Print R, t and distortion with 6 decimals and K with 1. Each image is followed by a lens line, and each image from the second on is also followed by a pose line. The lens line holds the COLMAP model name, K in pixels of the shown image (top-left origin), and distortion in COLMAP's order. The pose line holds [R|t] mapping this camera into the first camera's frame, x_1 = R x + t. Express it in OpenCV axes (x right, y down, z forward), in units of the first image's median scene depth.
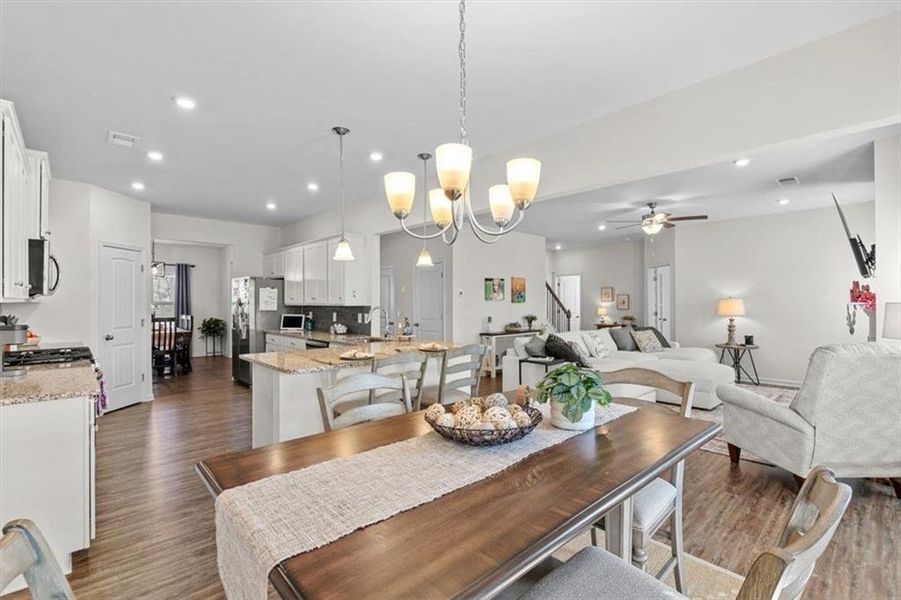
lens RADIAL K [[410.6, 0, 448.5], [0, 410.6, 302.2], [0, 0, 1]] dist [-0.011035, 0.003308]
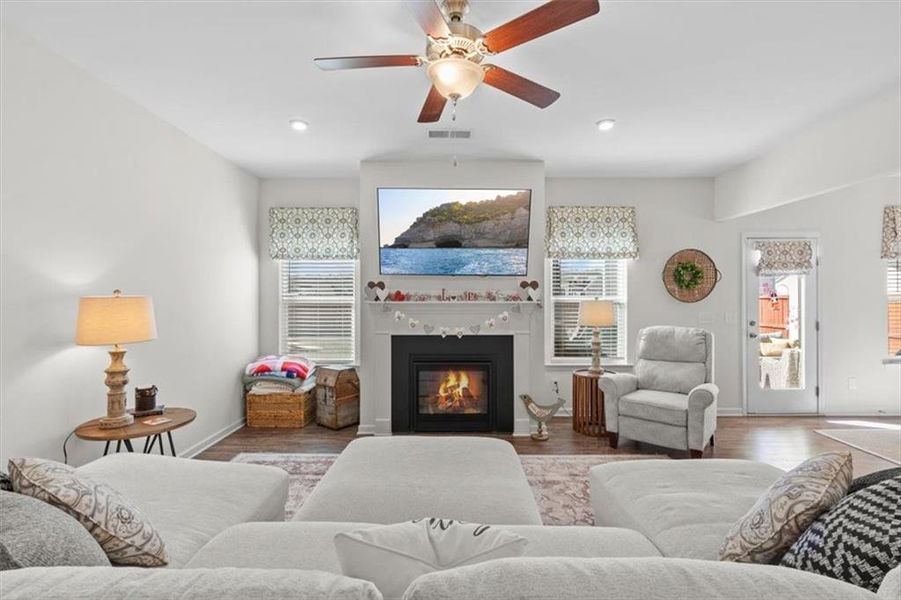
lens RADIAL K [[410.6, 0, 446.5], [0, 410.6, 297.1], [0, 0, 1]] dist [-0.011035, 0.003308]
pose [[-0.728128, 0.010311, 0.685364, 0.228556], [0.006020, 0.999944, -0.008649, -0.001673], [-0.685415, -0.002171, -0.728149, 1.024046]]
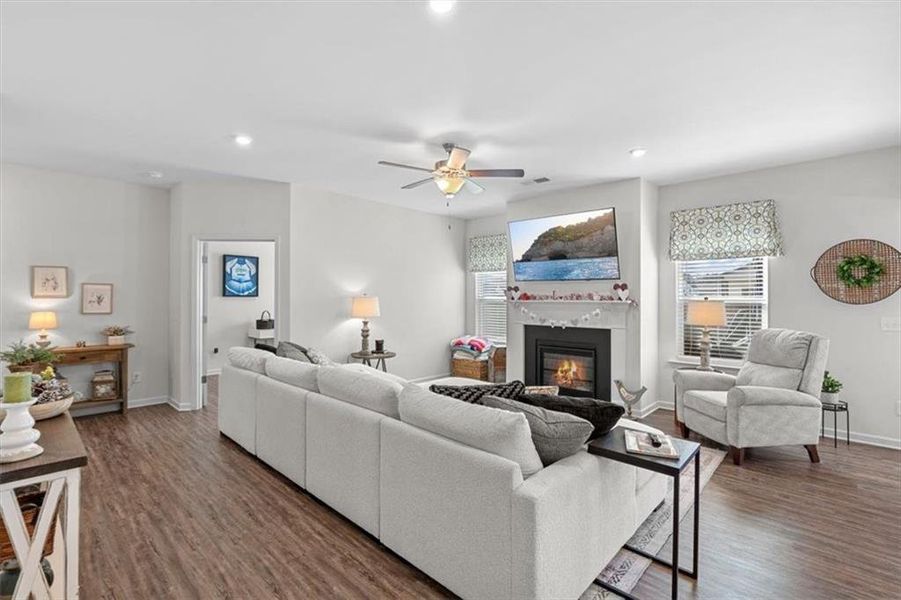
lens RADIAL K [[410.6, 0, 444.0], [0, 410.6, 293.8], [0, 0, 1]] dist [-0.011035, 0.003308]
pose [[-0.053374, 0.020001, 0.998374, -0.113123], [-0.003344, 0.999790, -0.020208, 0.002650], [-0.998569, -0.004418, -0.053296, 0.857778]]
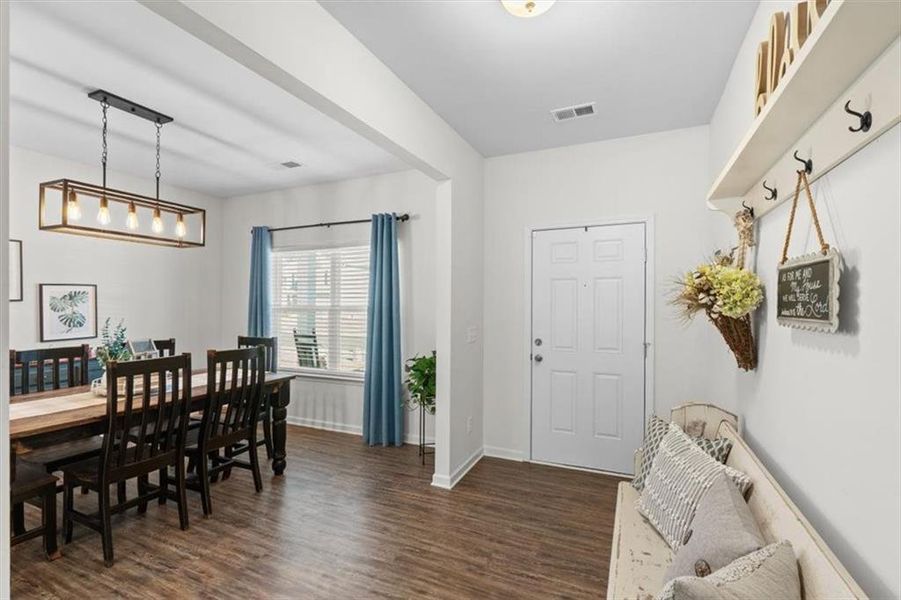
lens RADIAL K [[410.6, 0, 460.0], [0, 410.6, 306.9], [0, 0, 1]] dist [-0.011035, 0.003308]
pose [[0.400766, 0.011534, -0.916108, -0.323901], [0.007392, 0.999847, 0.015822, -0.010089], [0.916151, -0.013113, 0.400619, 1.239953]]
